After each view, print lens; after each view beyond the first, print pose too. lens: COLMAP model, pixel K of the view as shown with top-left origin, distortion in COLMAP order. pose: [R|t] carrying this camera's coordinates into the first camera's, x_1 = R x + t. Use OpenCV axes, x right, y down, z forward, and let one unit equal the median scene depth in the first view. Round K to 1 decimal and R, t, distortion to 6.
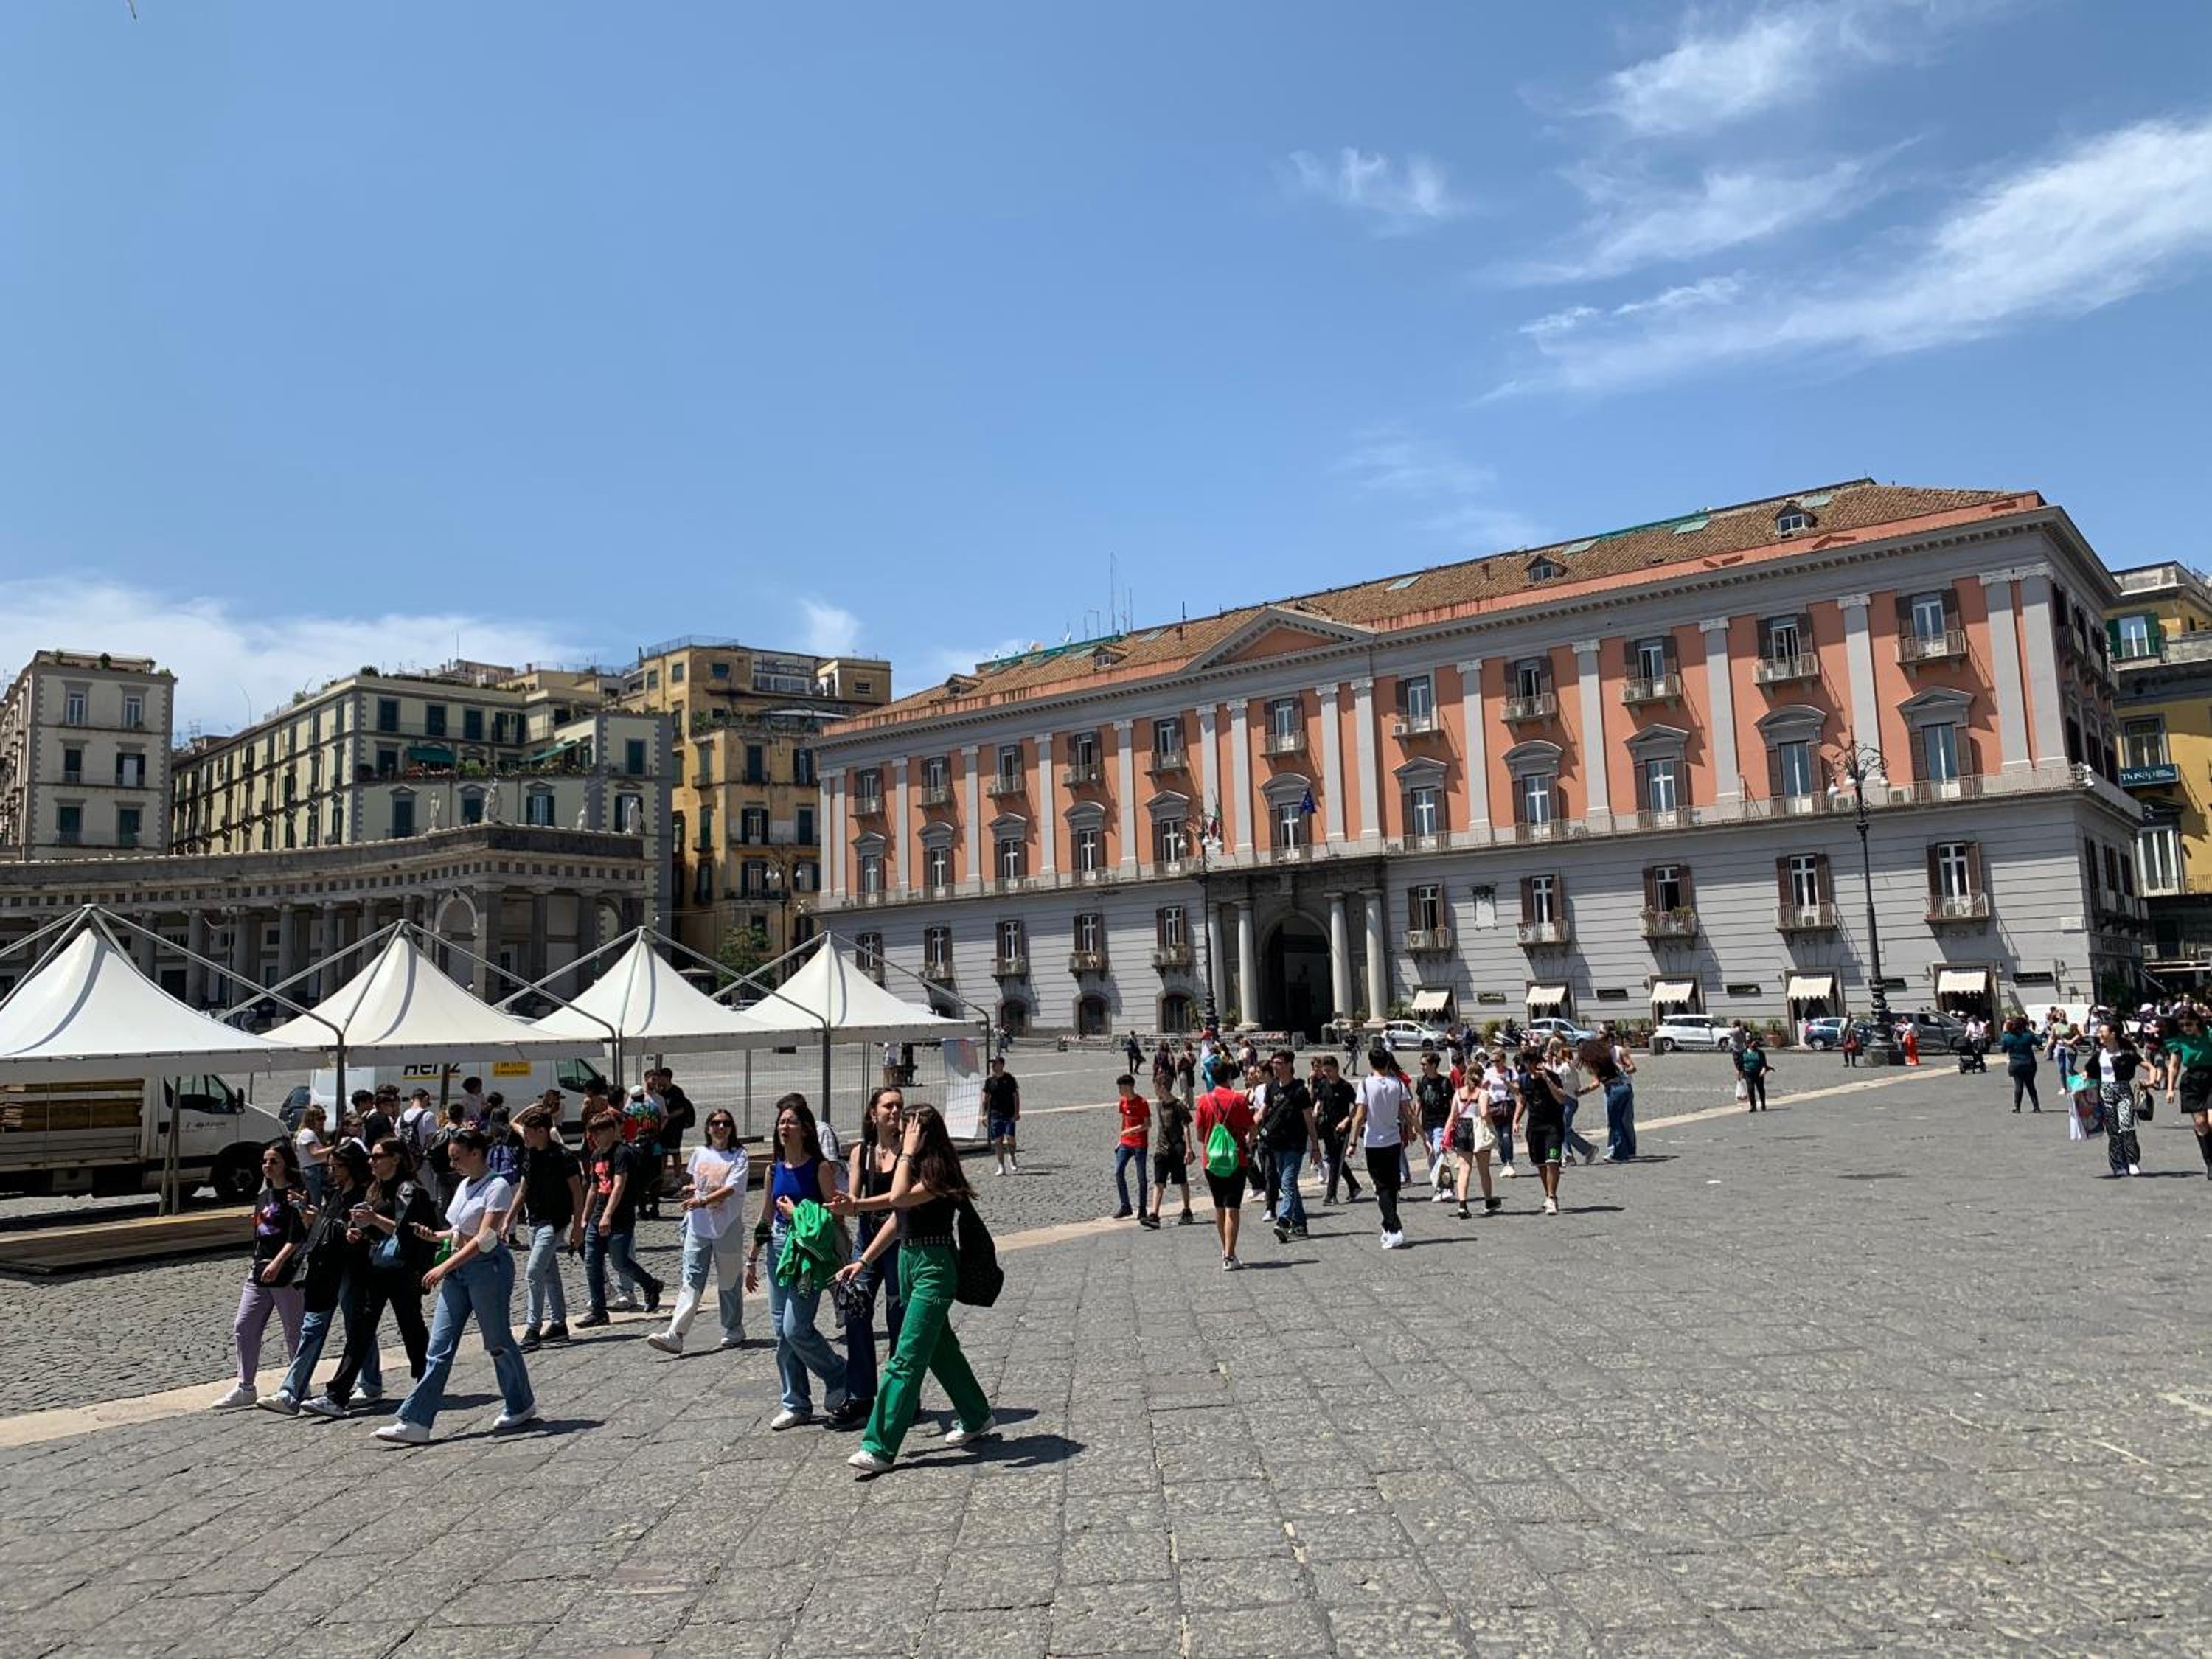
lens RADIAL K [[1678.1, 0, 1111.2], [0, 1678.1, 799.4], [0, 0, 1]] dist [0.065476, -0.067917]
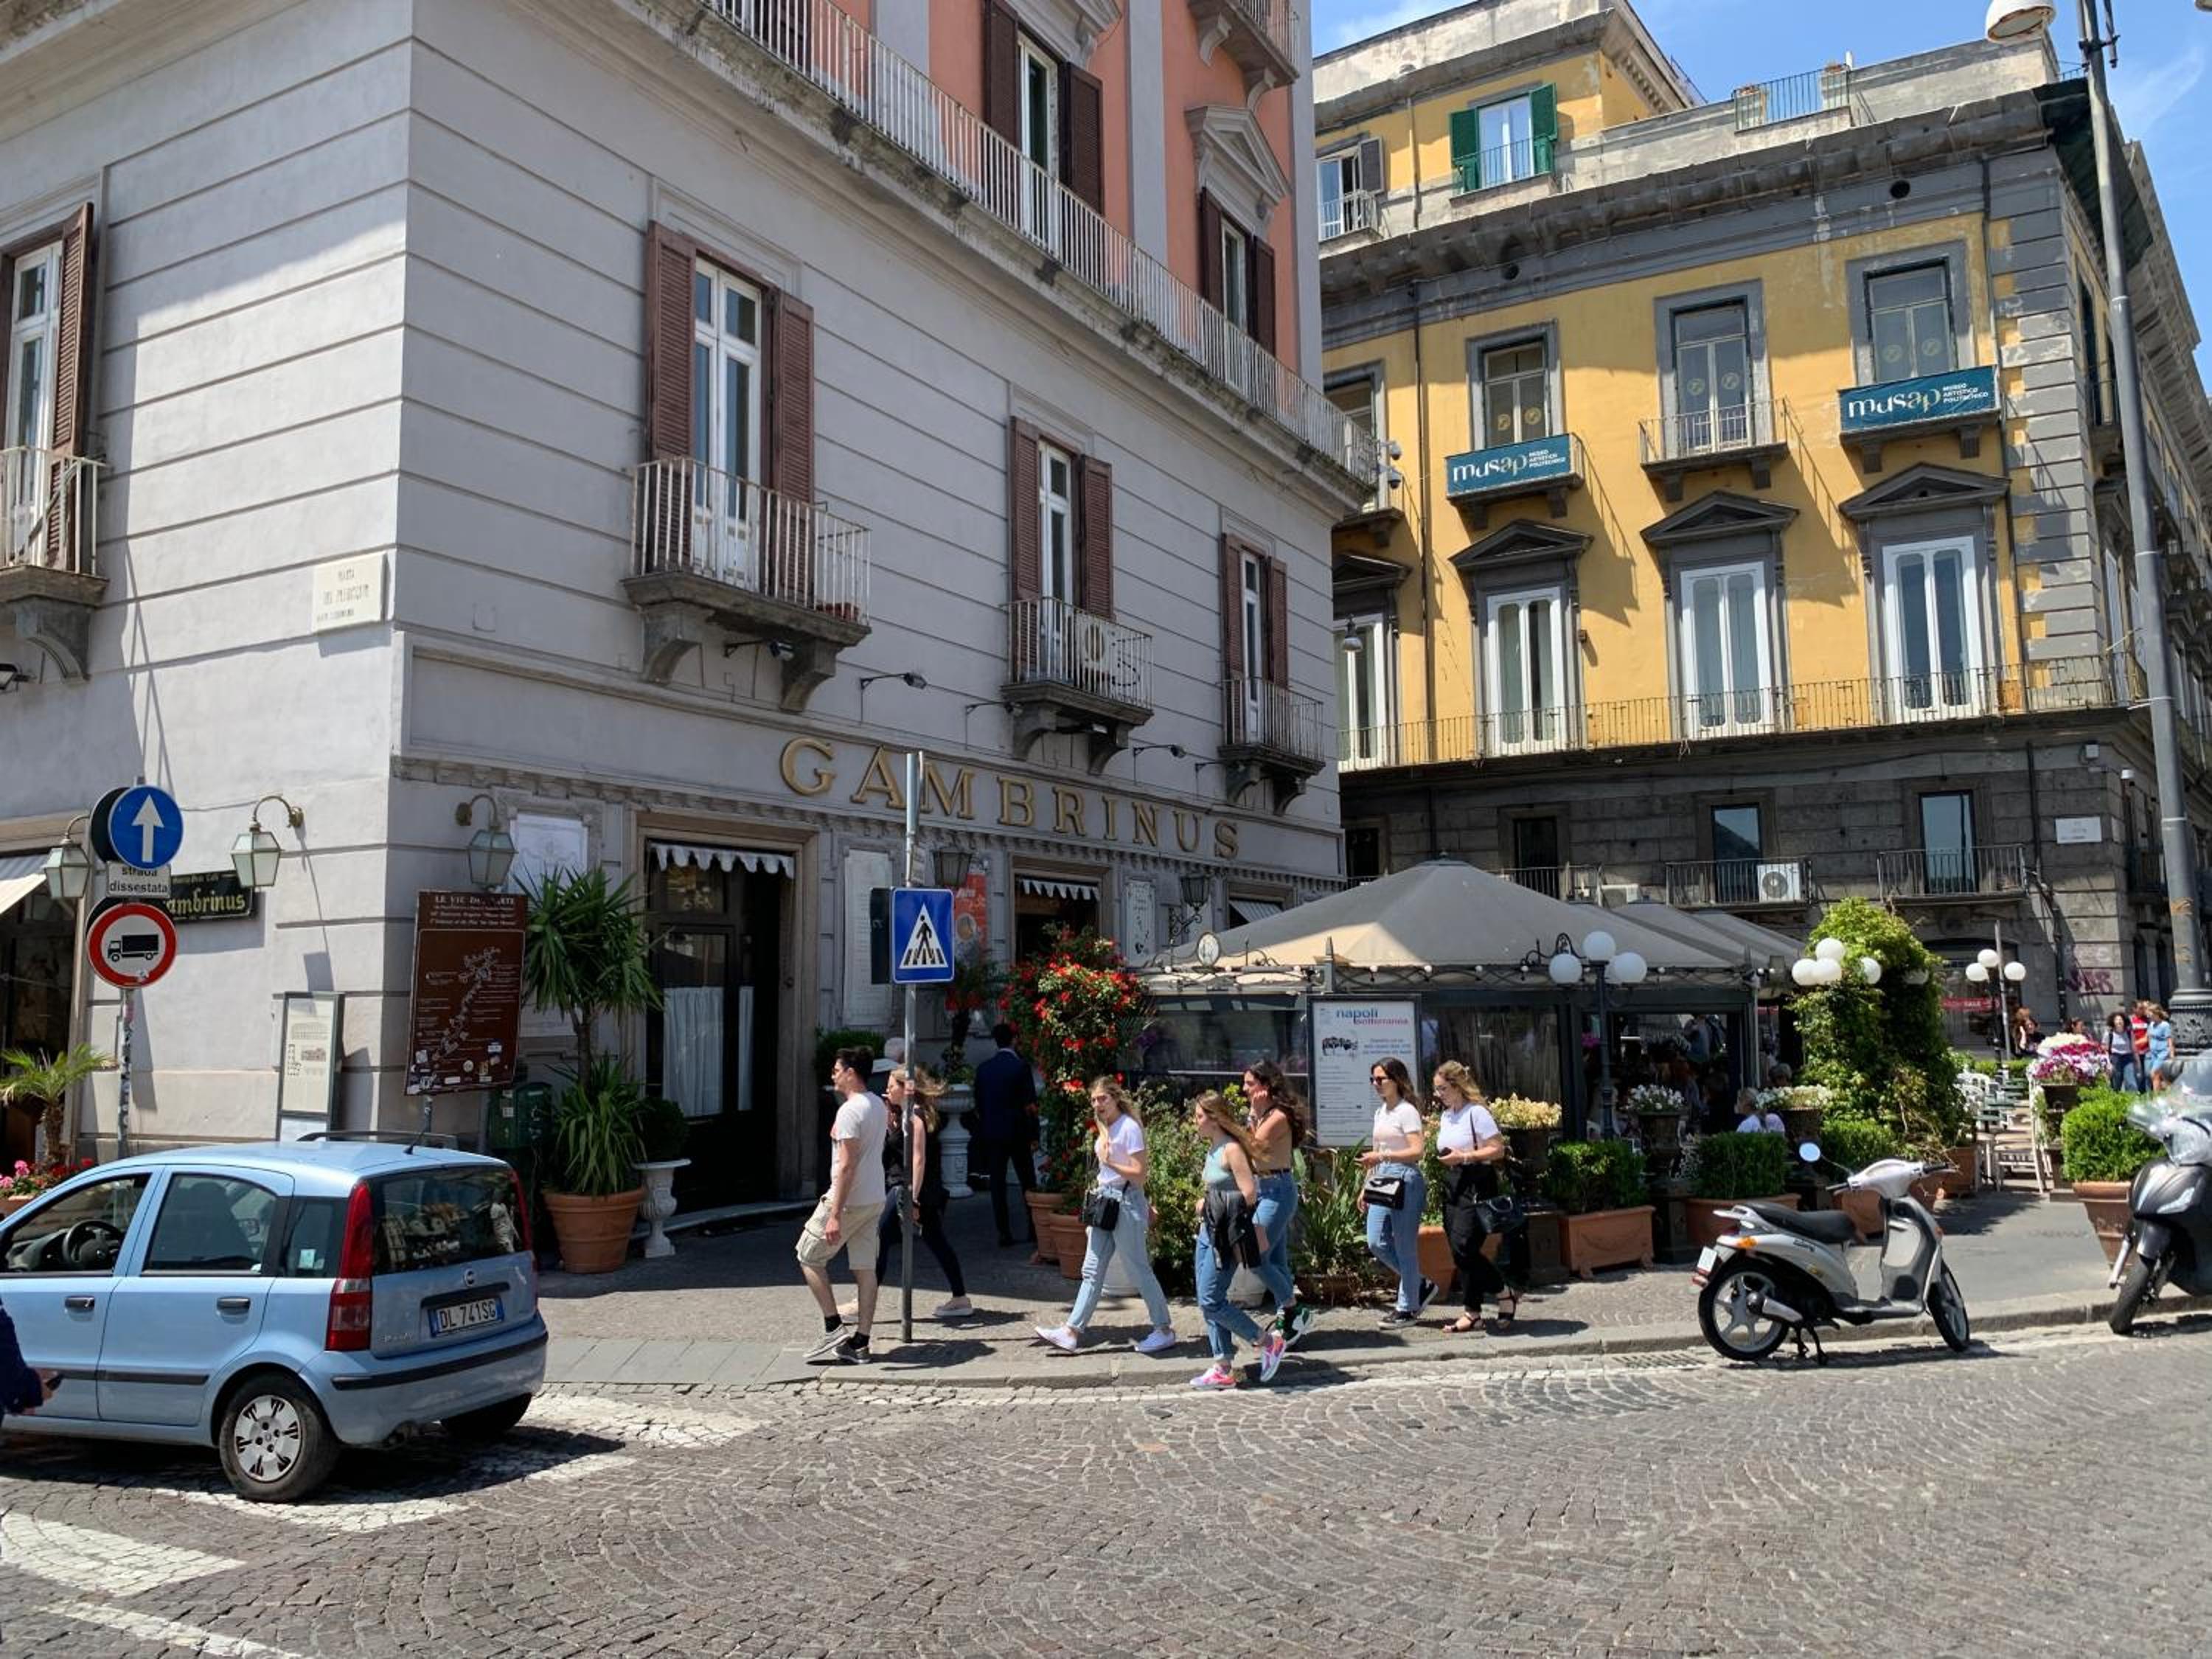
lens RADIAL K [[1696.6, 0, 1100.4], [0, 1696.6, 825.6], [0, 0, 1]] dist [-0.007411, 0.016195]
pose [[0.990713, 0.027610, 0.133134, 0.590277], [-0.030515, 0.999338, 0.019832, 0.086722], [-0.132498, -0.023711, 0.990900, 0.780921]]
